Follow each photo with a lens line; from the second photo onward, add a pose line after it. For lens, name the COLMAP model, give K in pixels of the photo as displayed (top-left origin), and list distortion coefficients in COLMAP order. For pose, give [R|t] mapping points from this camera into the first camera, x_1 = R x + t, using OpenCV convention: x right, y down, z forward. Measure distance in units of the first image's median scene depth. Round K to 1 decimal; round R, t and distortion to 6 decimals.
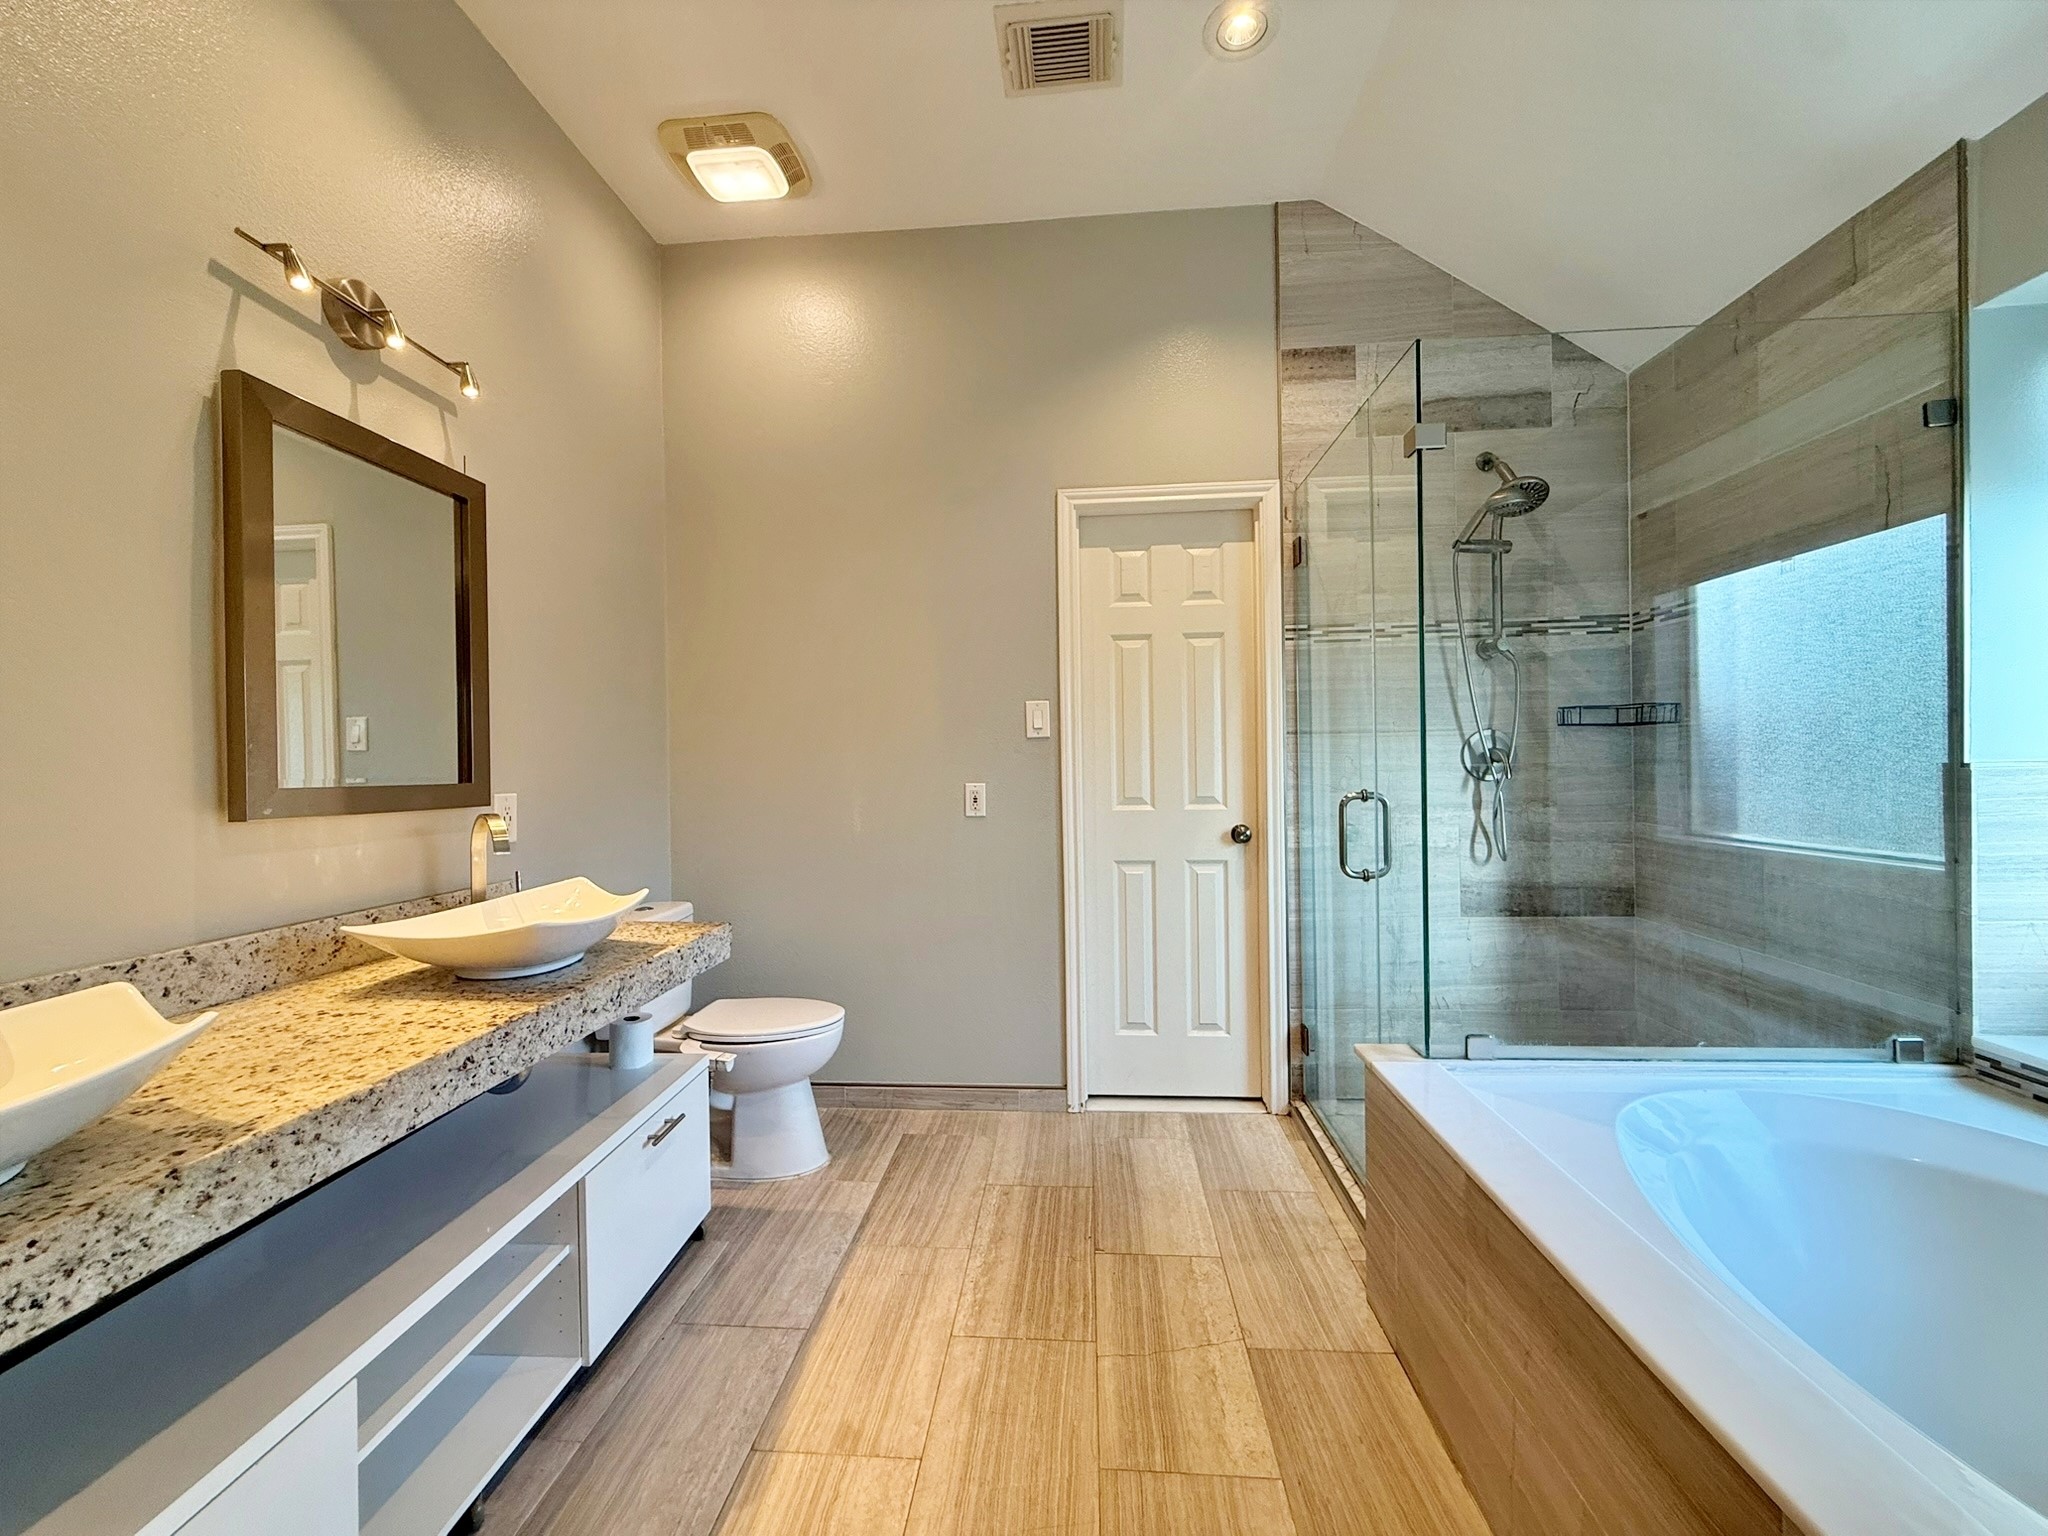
lens RADIAL K [[818.7, 0, 1023.3], [0, 818.7, 760.7], [0, 0, 1]] dist [-0.008400, 0.001958]
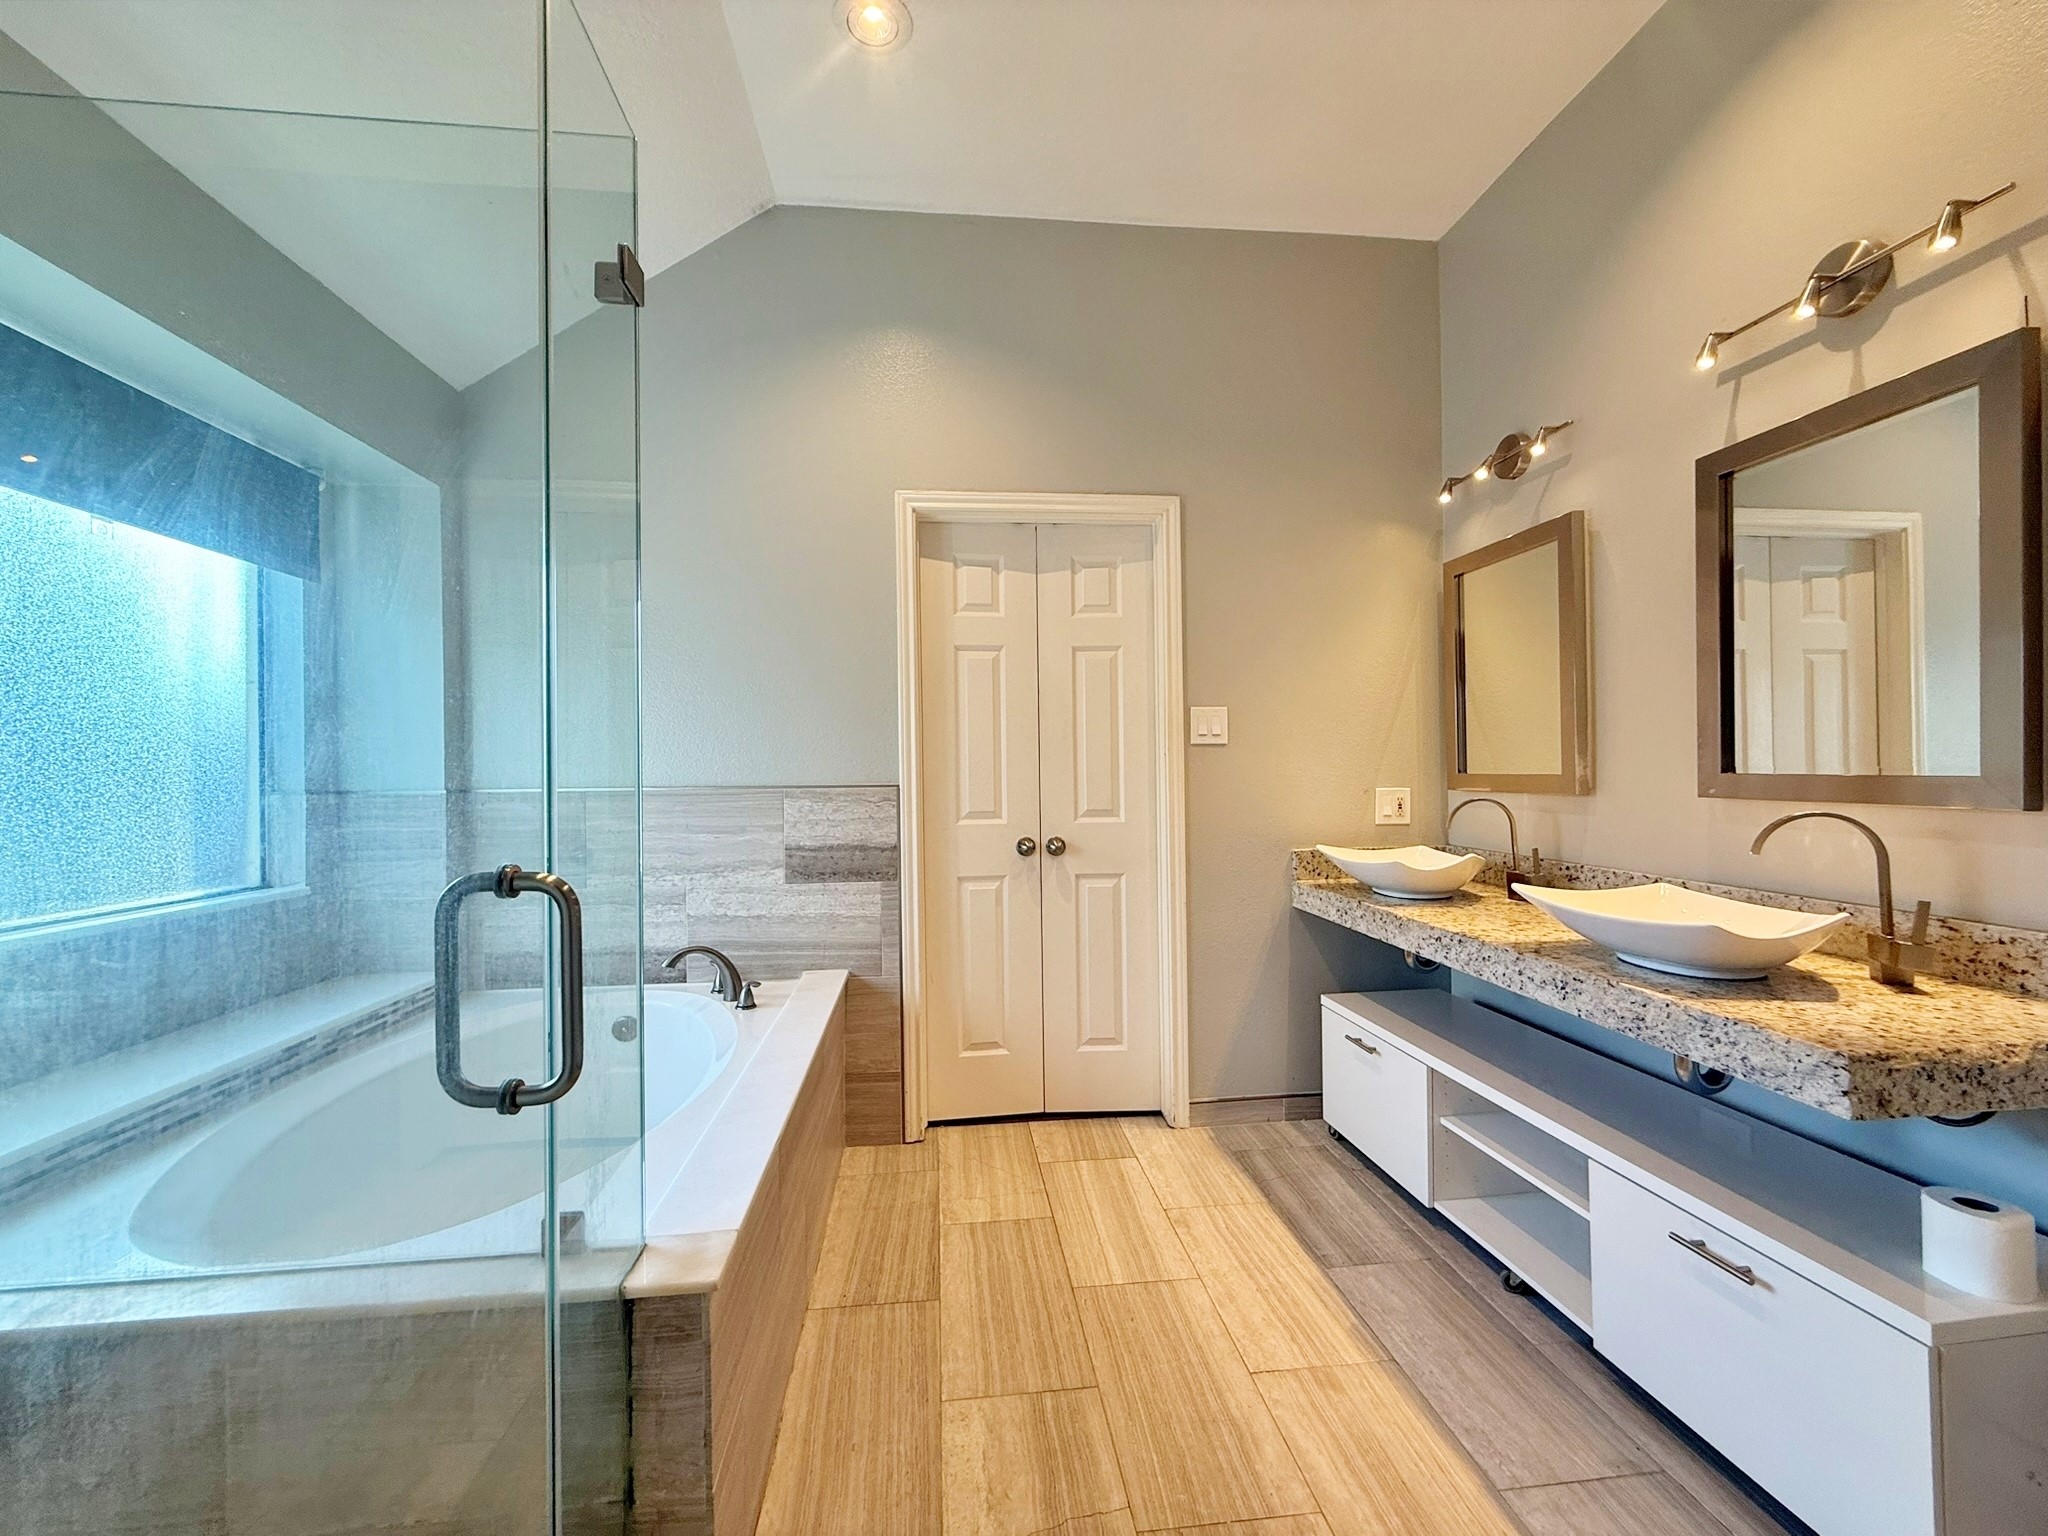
lens RADIAL K [[818.7, 0, 1022.2], [0, 818.7, 774.7], [0, 0, 1]] dist [-0.008400, 0.001958]
pose [[-0.983432, 0.028103, -0.179088, 0.342737], [0.027471, 0.999605, 0.006009, -0.001232], [0.179186, 0.000989, -0.983815, 1.903519]]
